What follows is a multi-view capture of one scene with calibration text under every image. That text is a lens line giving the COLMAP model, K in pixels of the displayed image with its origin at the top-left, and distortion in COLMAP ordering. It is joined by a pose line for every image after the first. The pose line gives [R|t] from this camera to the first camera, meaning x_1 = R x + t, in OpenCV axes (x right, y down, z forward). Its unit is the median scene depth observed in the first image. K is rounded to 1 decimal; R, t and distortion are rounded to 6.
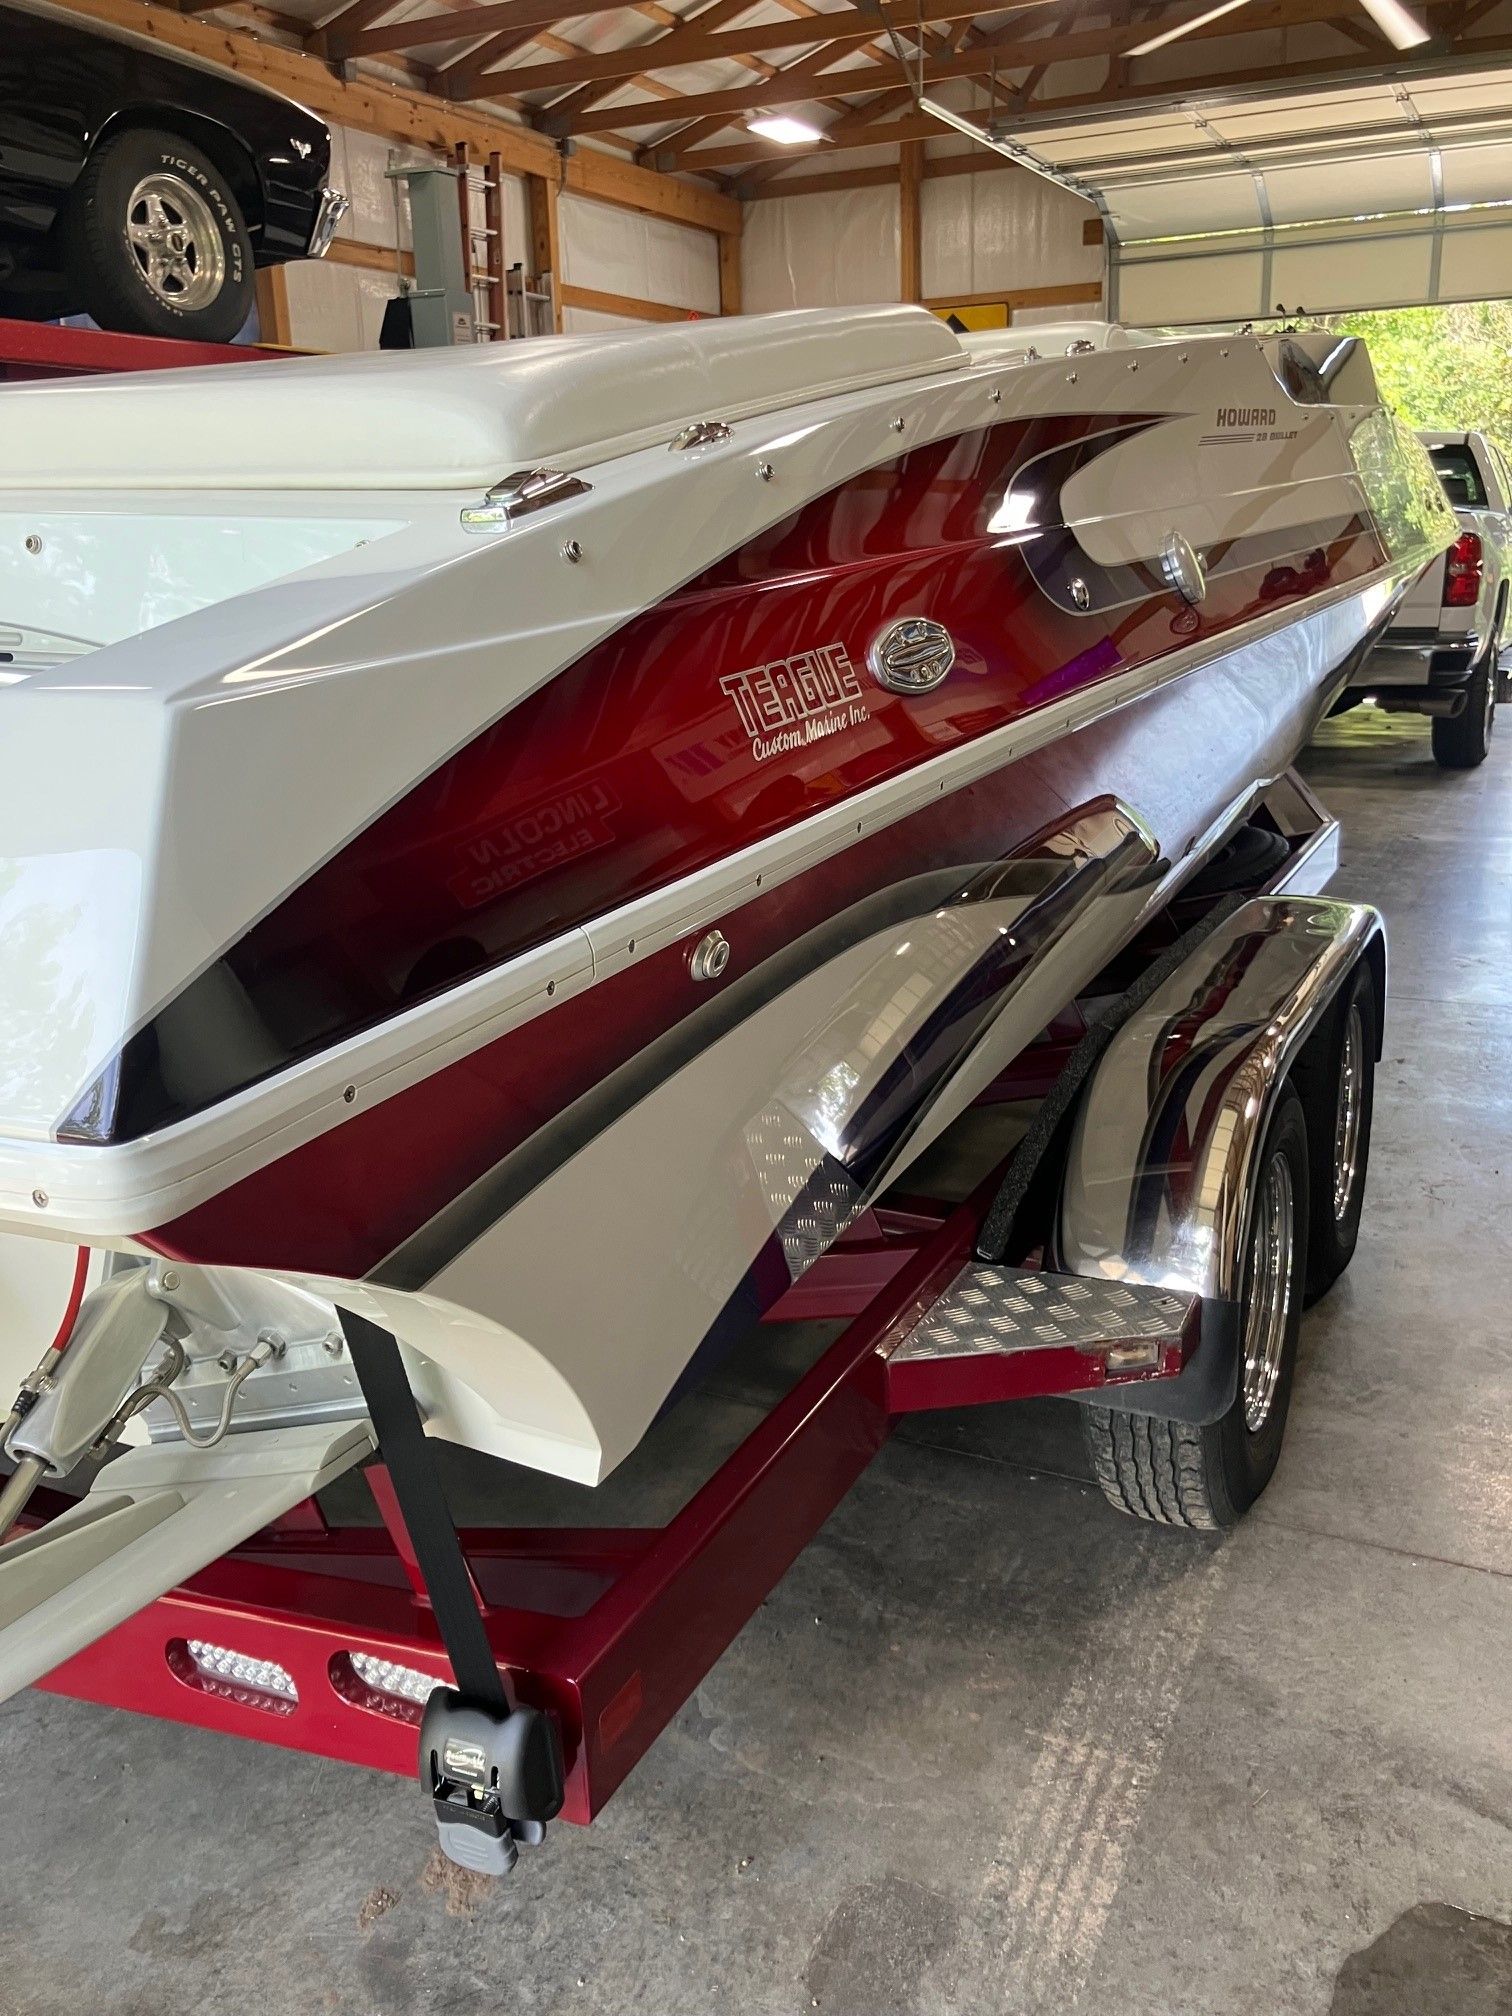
lens RADIAL K [[1670.7, 0, 760.0], [0, 1670.7, 1021.6], [0, 0, 1]] dist [0.003696, -0.009345]
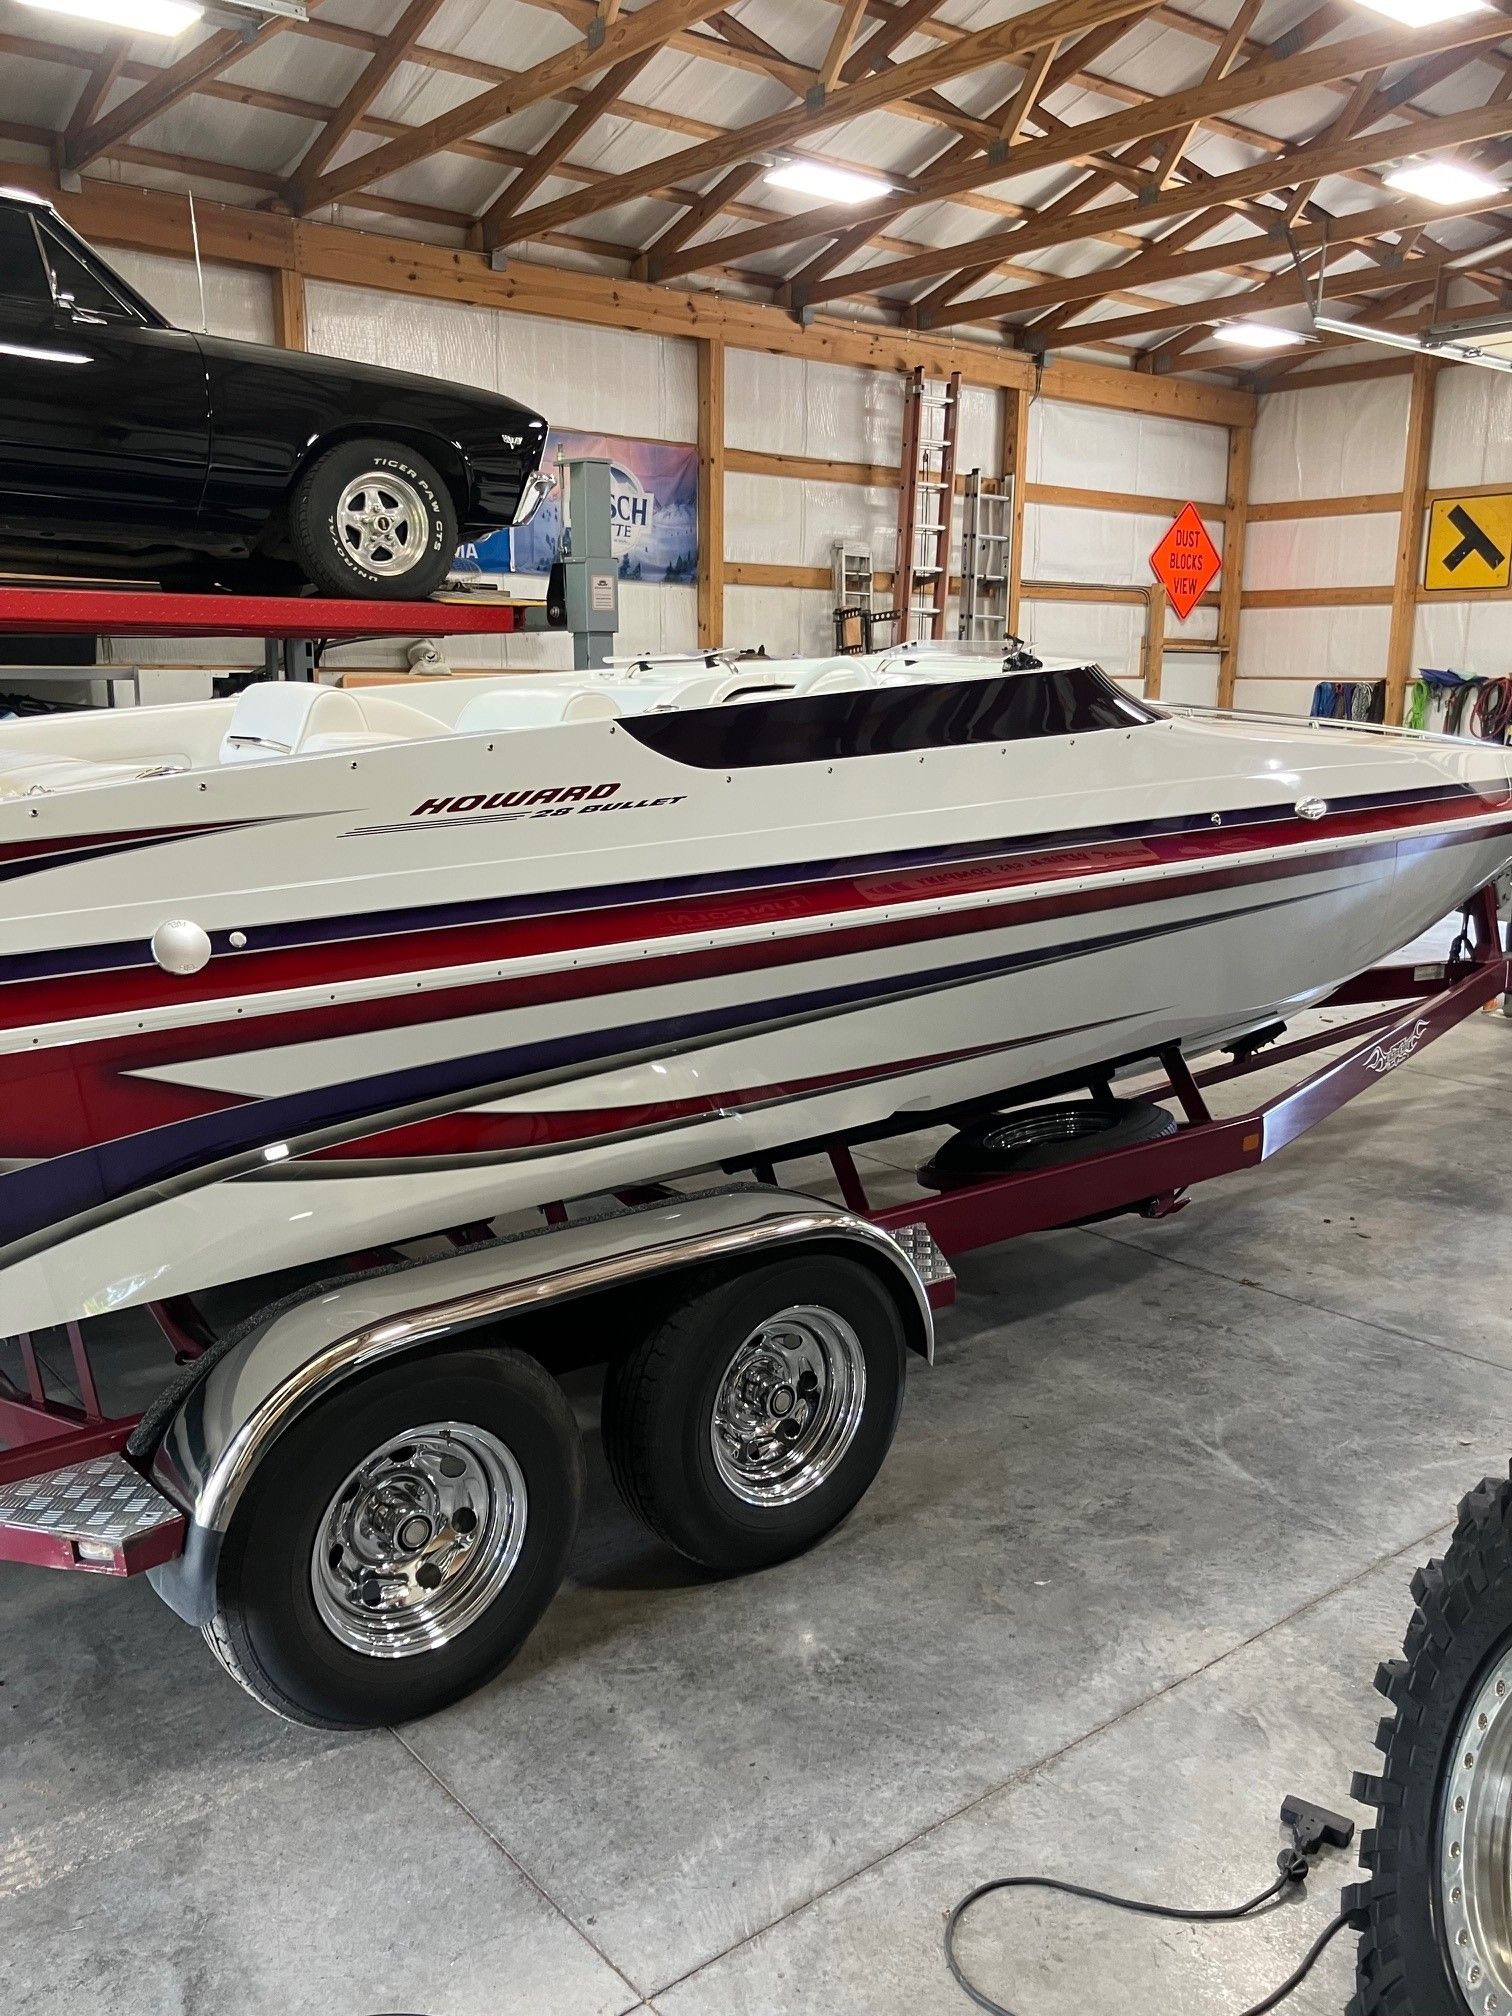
lens RADIAL K [[1670.7, 0, 767.2], [0, 1670.7, 1007.9], [0, 0, 1]] dist [0.003696, -0.009345]
pose [[0.911664, 0.114826, -0.394568, 0.209944], [-0.146310, 0.987947, -0.050546, -0.039785], [0.384008, 0.103810, 0.917475, -0.001609]]
